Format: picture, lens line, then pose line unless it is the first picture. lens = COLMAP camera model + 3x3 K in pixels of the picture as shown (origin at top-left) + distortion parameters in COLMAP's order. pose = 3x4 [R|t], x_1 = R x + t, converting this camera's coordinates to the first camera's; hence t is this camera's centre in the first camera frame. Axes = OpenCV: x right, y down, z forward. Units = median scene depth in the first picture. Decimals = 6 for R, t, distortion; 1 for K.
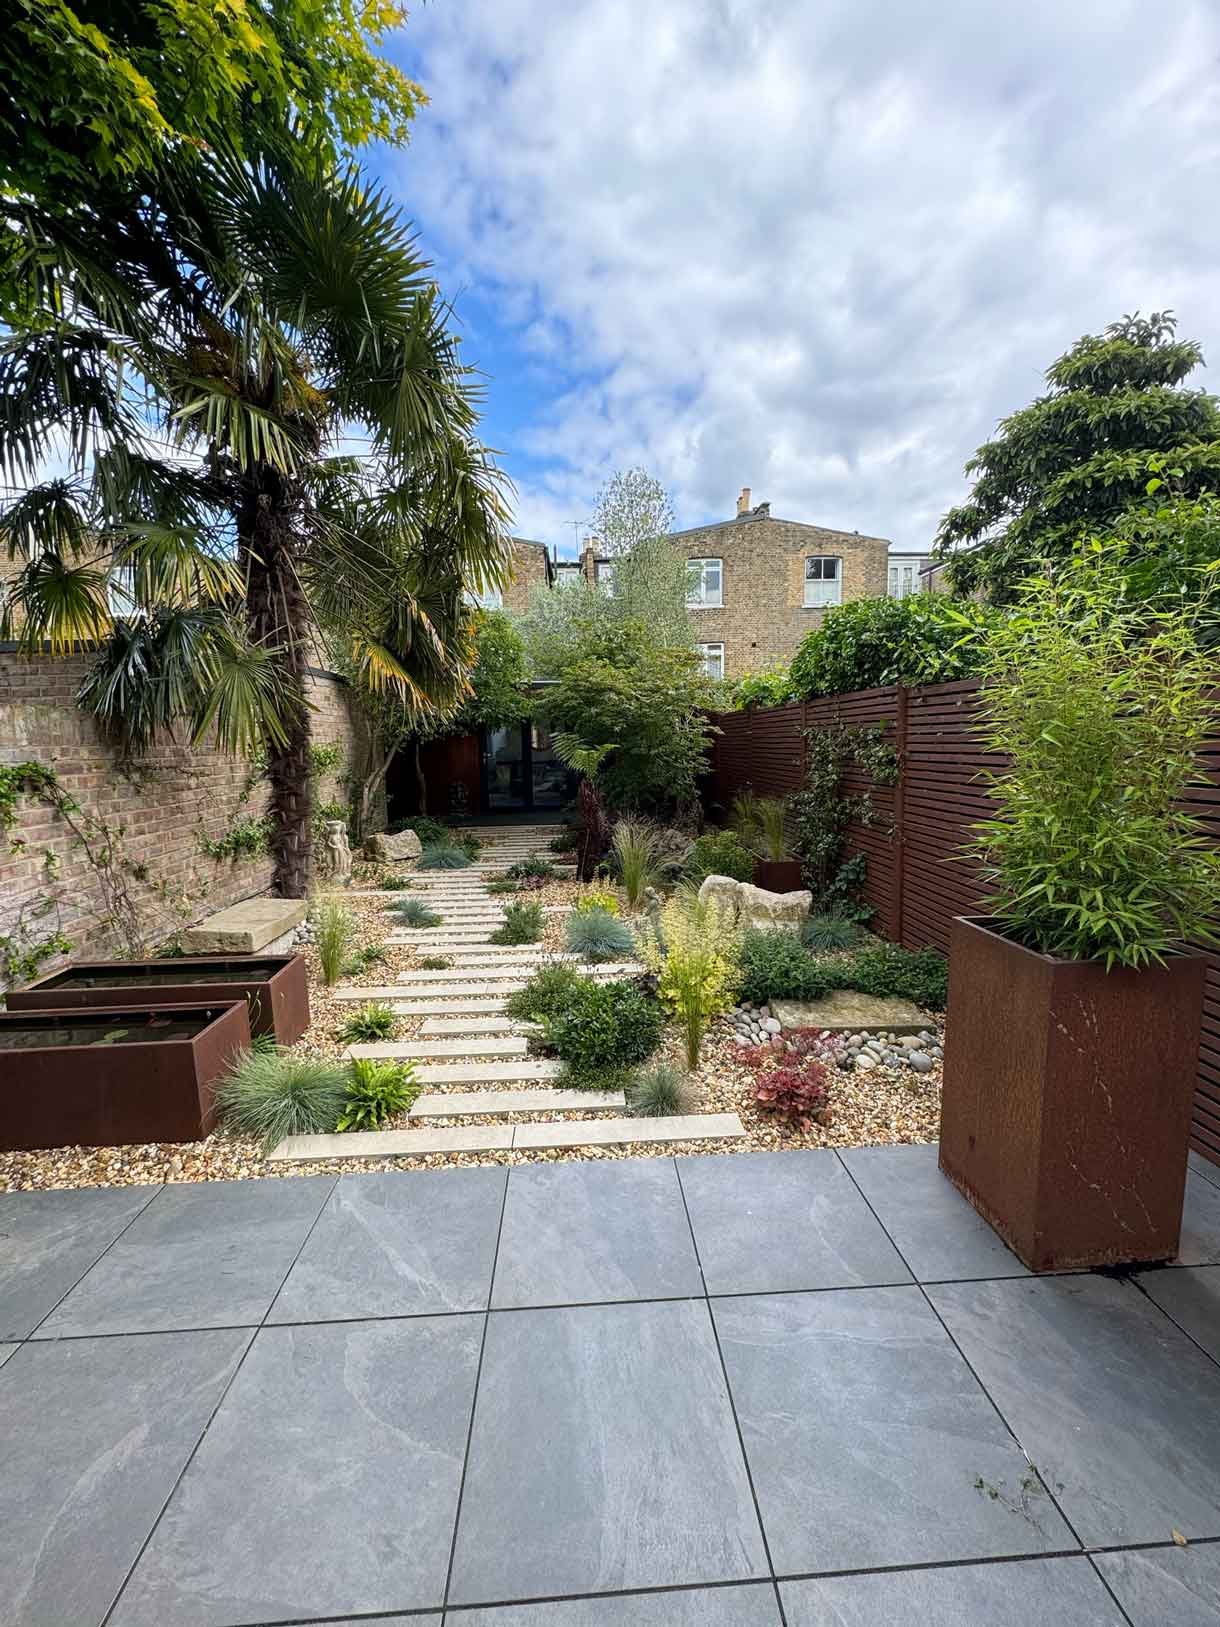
lens RADIAL K [[651.9, 0, 610.0], [0, 651.9, 813.5], [0, 0, 1]] dist [-0.001240, -0.000287]
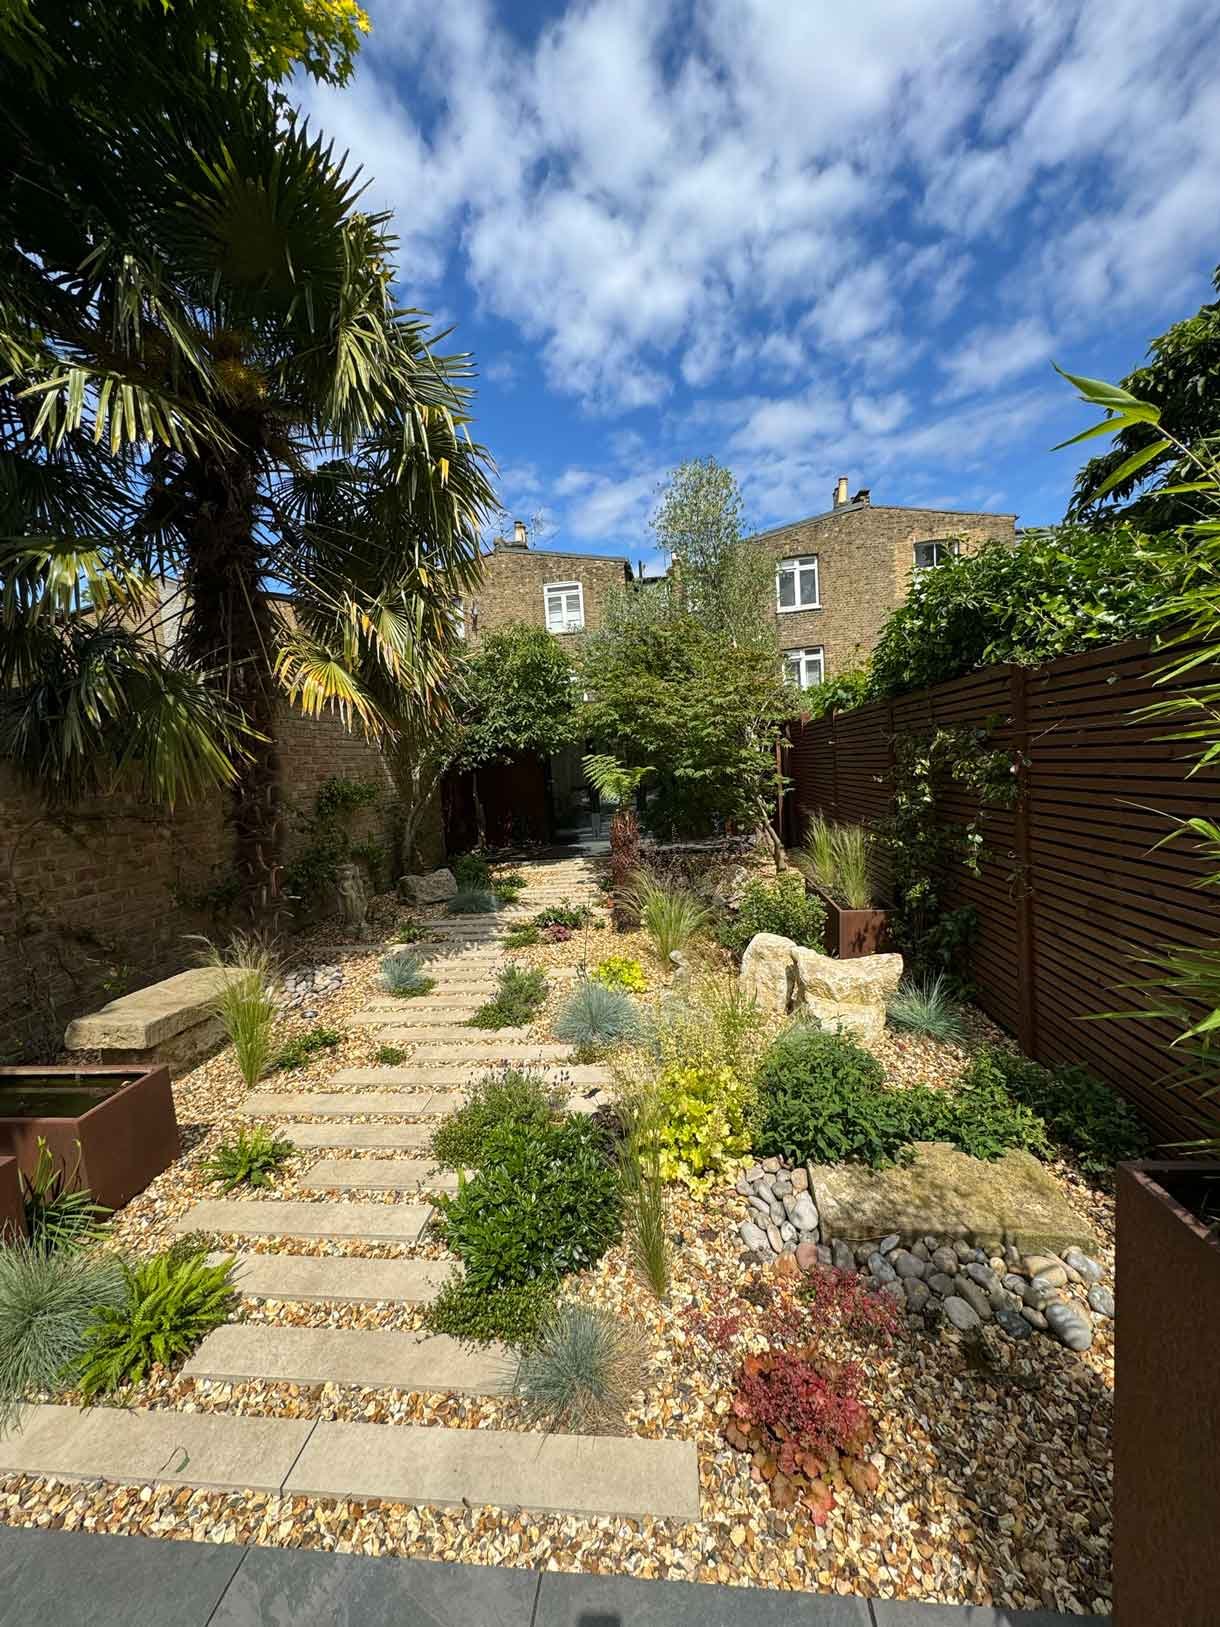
lens RADIAL K [[651.9, 0, 610.0], [0, 651.9, 813.5], [0, 0, 1]] dist [-0.001240, -0.000287]
pose [[0.984772, -0.033148, -0.170659, 0.130281], [0.028250, 0.999118, -0.031051, -0.029461], [0.171538, 0.025757, 0.984841, 0.242960]]
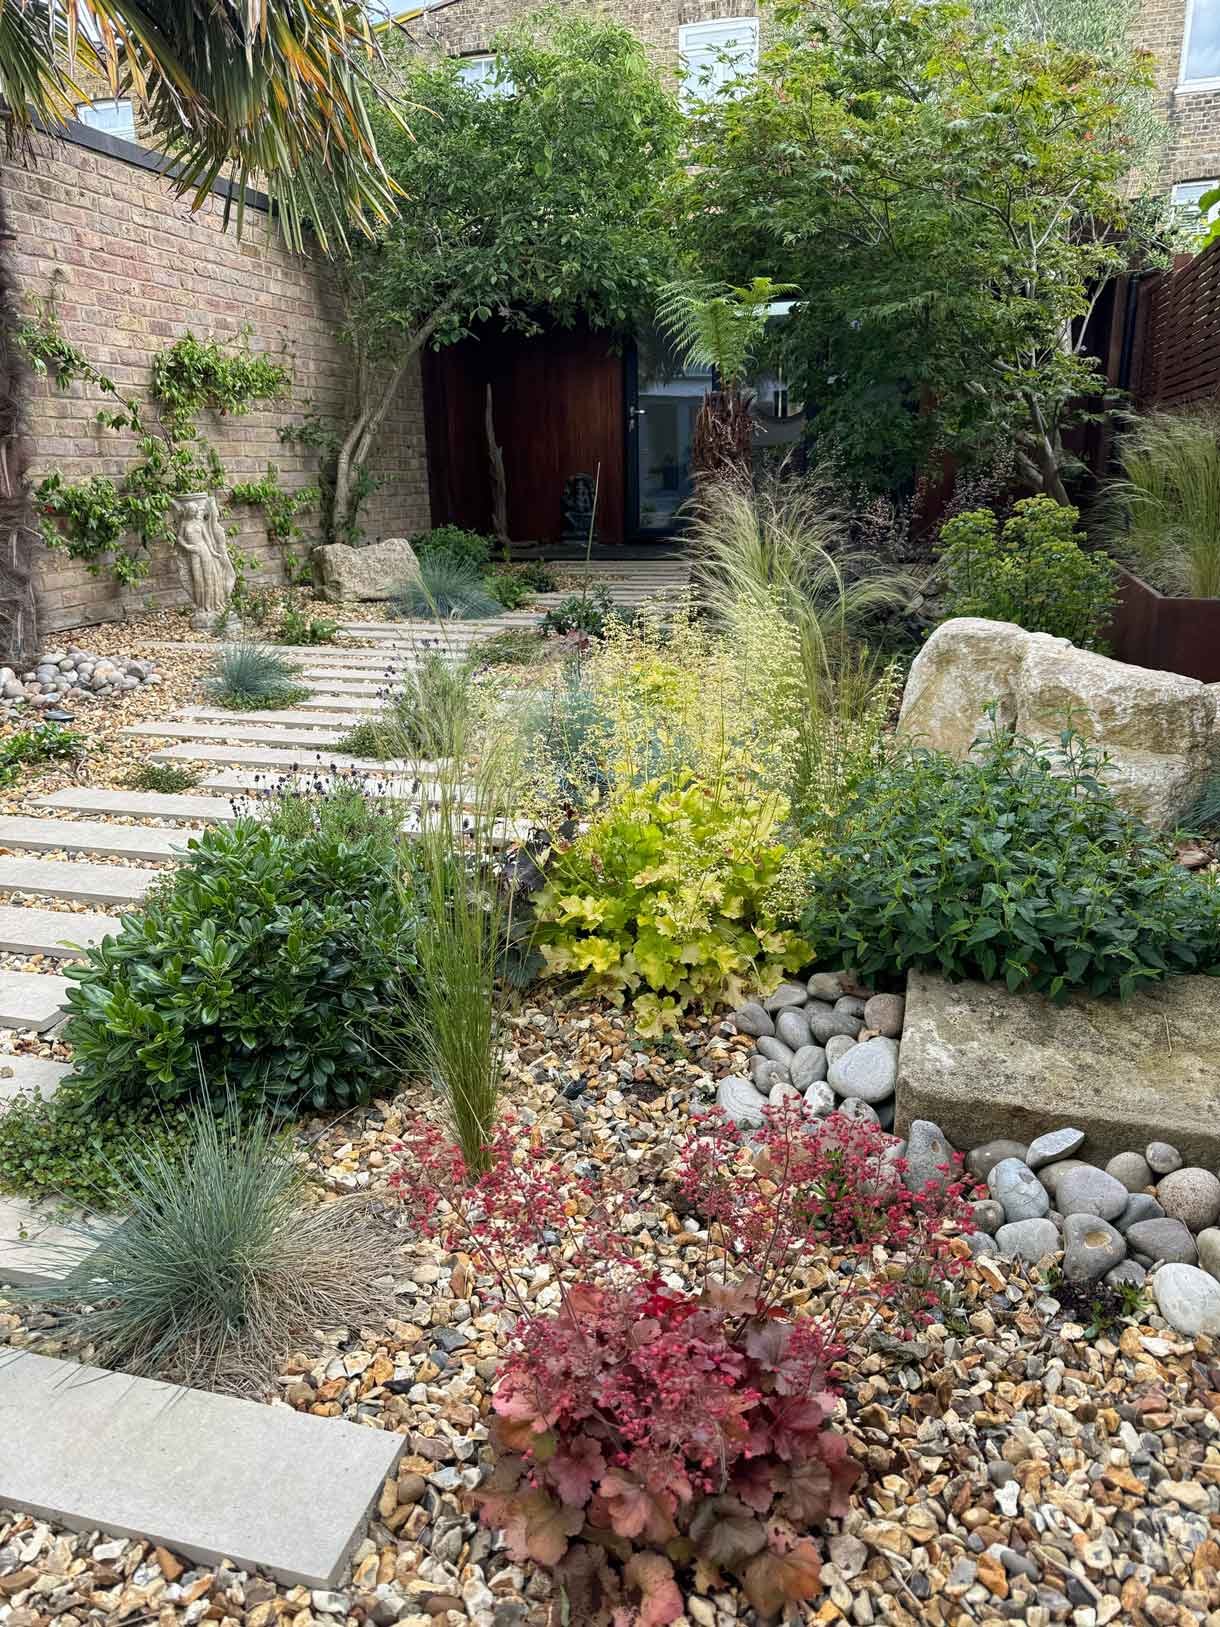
lens RADIAL K [[1155.4, 0, 610.0], [0, 1155.4, 813.5], [0, 0, 1]] dist [0.062456, -0.068419]
pose [[0.946146, 0.095303, -0.309393, 0.201700], [-0.038322, 0.981939, 0.185278, 0.100016], [0.321463, -0.163444, 0.932710, 0.384690]]
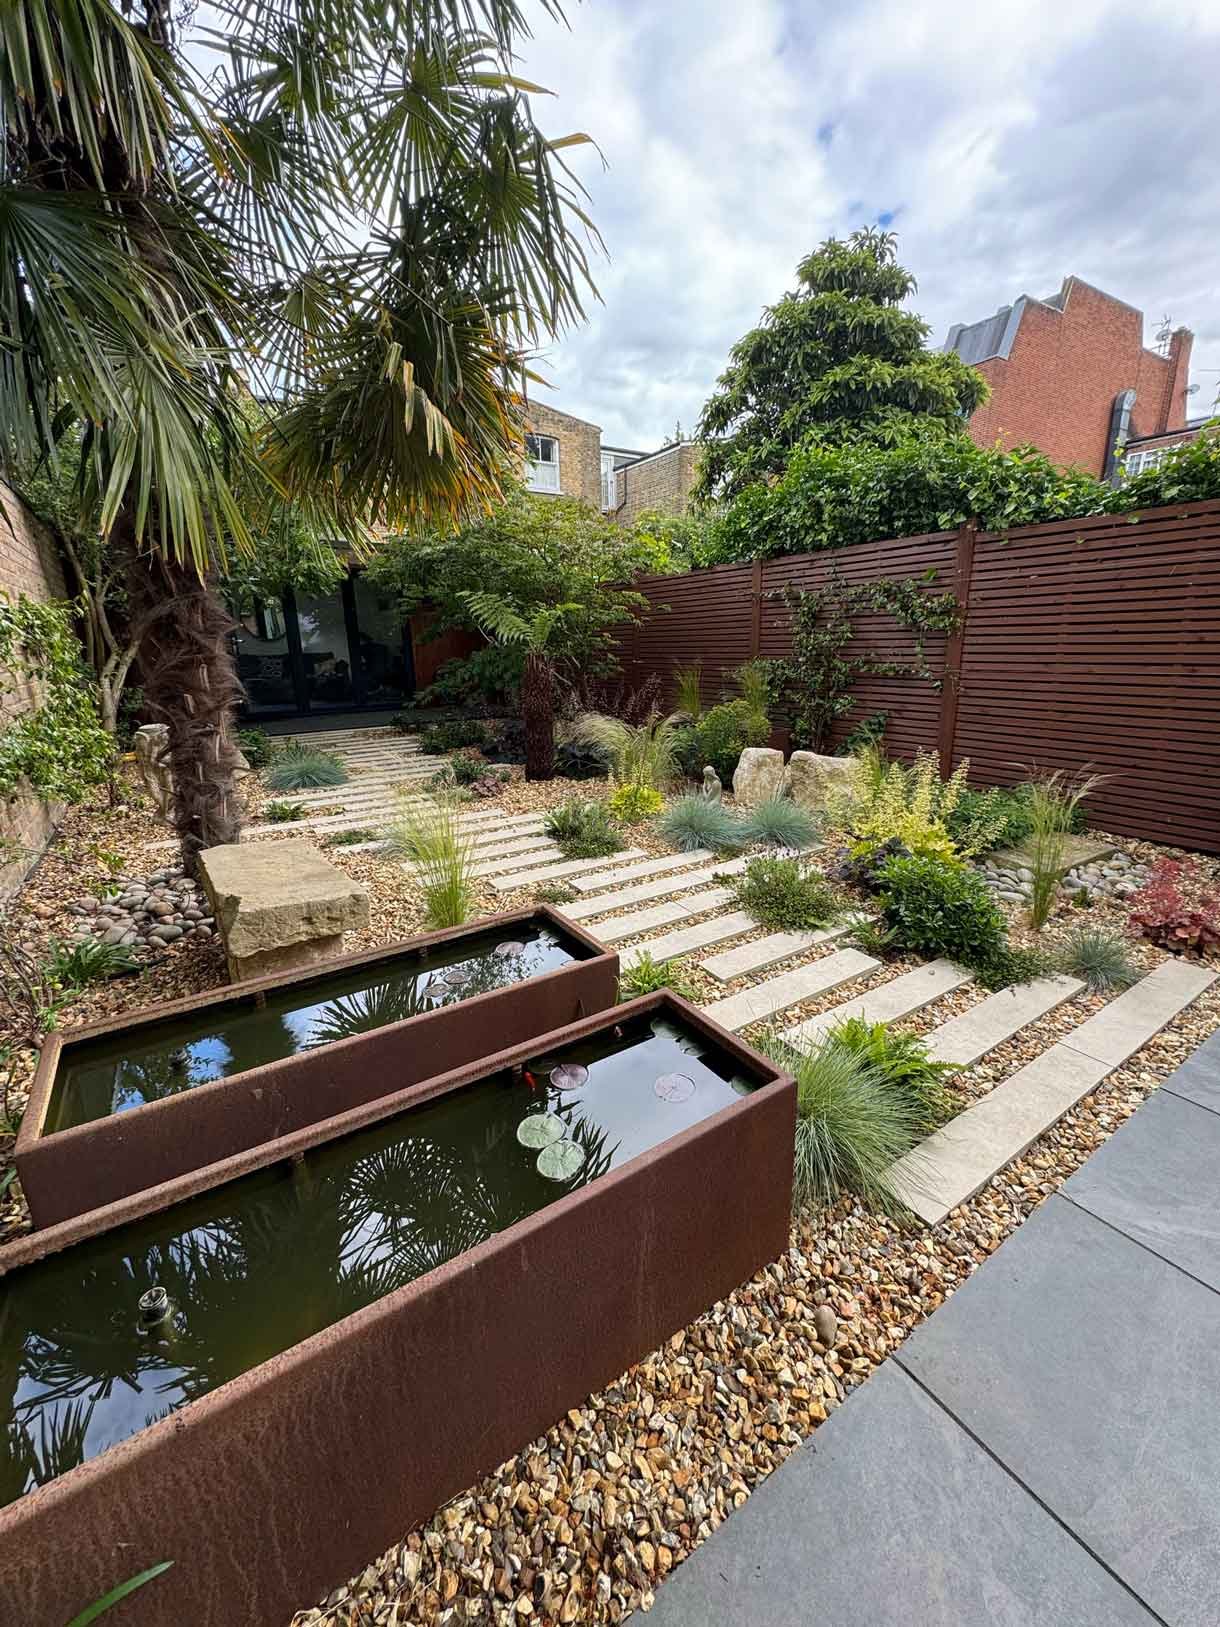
lens RADIAL K [[651.9, 0, 610.0], [0, 651.9, 813.5], [0, 0, 1]] dist [-0.001240, -0.000287]
pose [[0.864063, -0.129477, 0.486447, -0.505686], [0.062108, 0.986392, 0.152227, 0.038292], [-0.499537, -0.101321, 0.860347, 0.350848]]
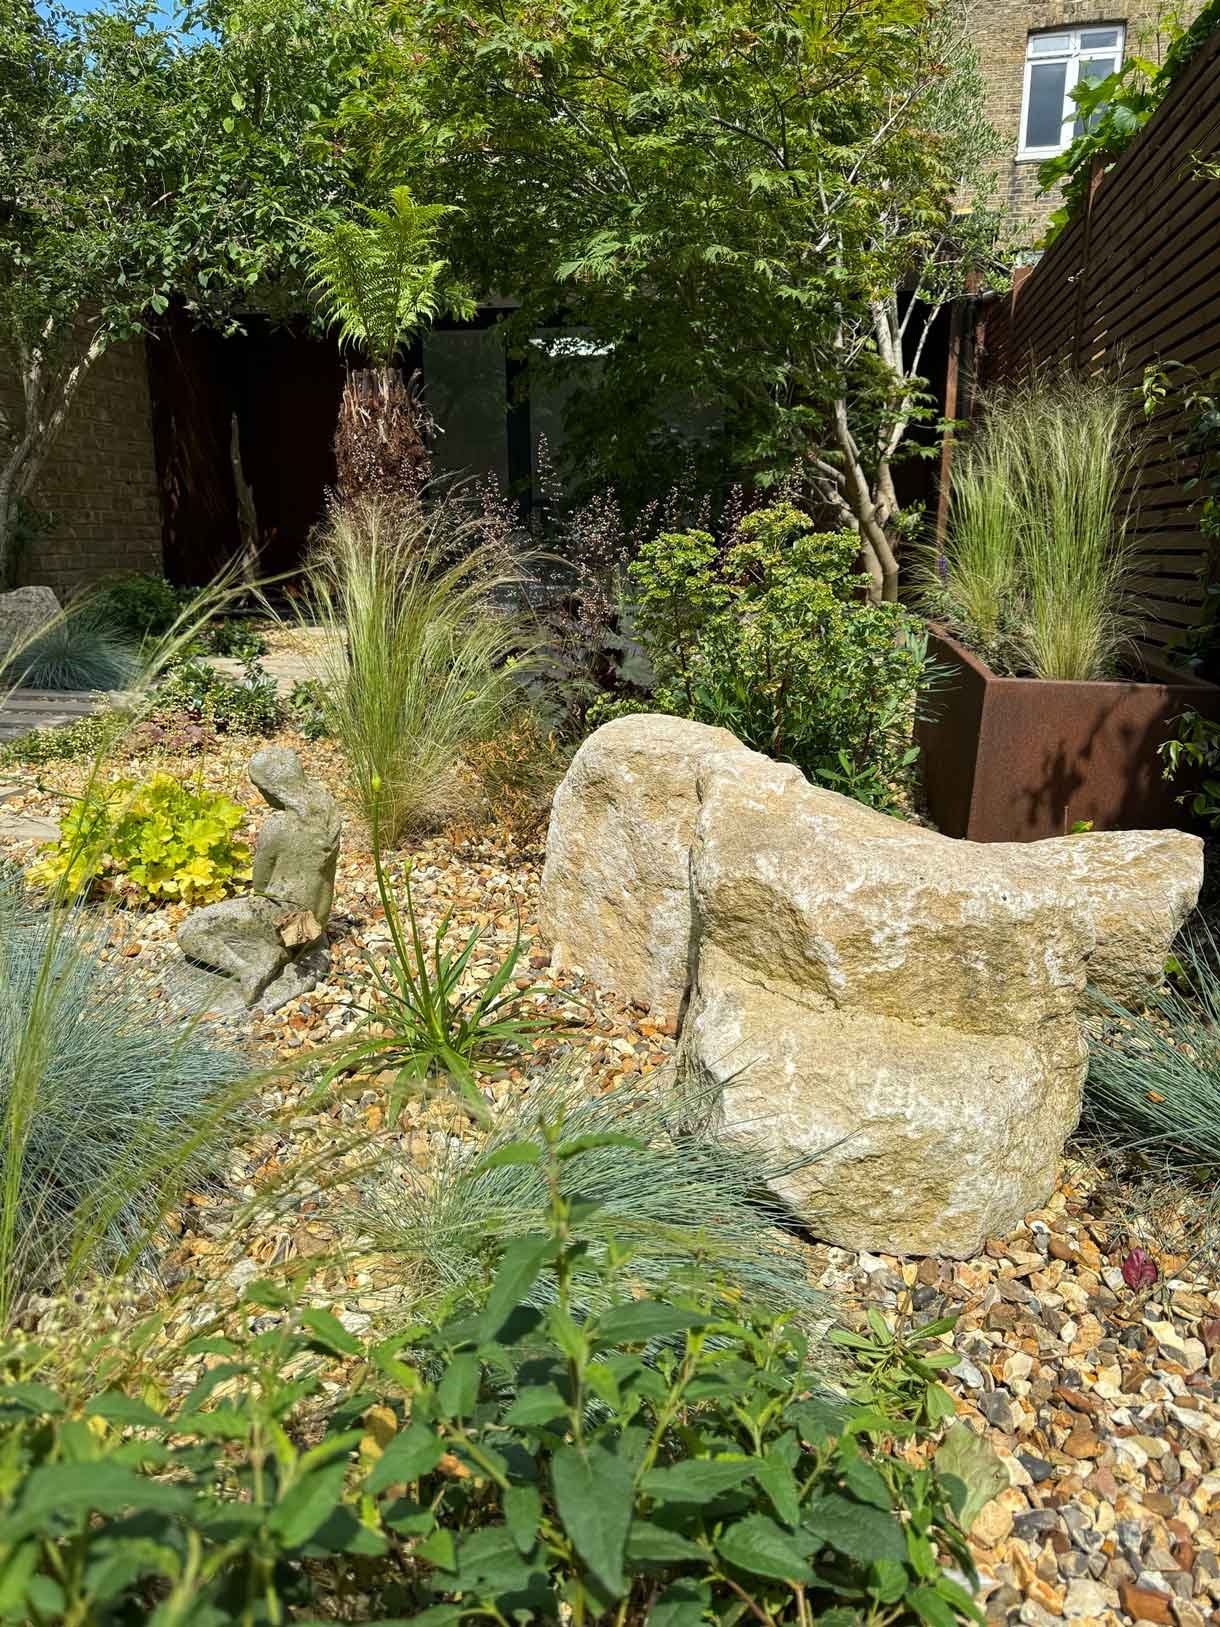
lens RADIAL K [[1138.4, 0, 583.4], [0, 1138.4, 813.6], [0, 0, 1]] dist [-0.012825, -0.004731]
pose [[0.965215, 0.072585, -0.251179, 0.252253], [-0.039705, 0.990242, 0.133580, 0.091138], [0.258424, -0.118960, 0.958679, 0.752147]]
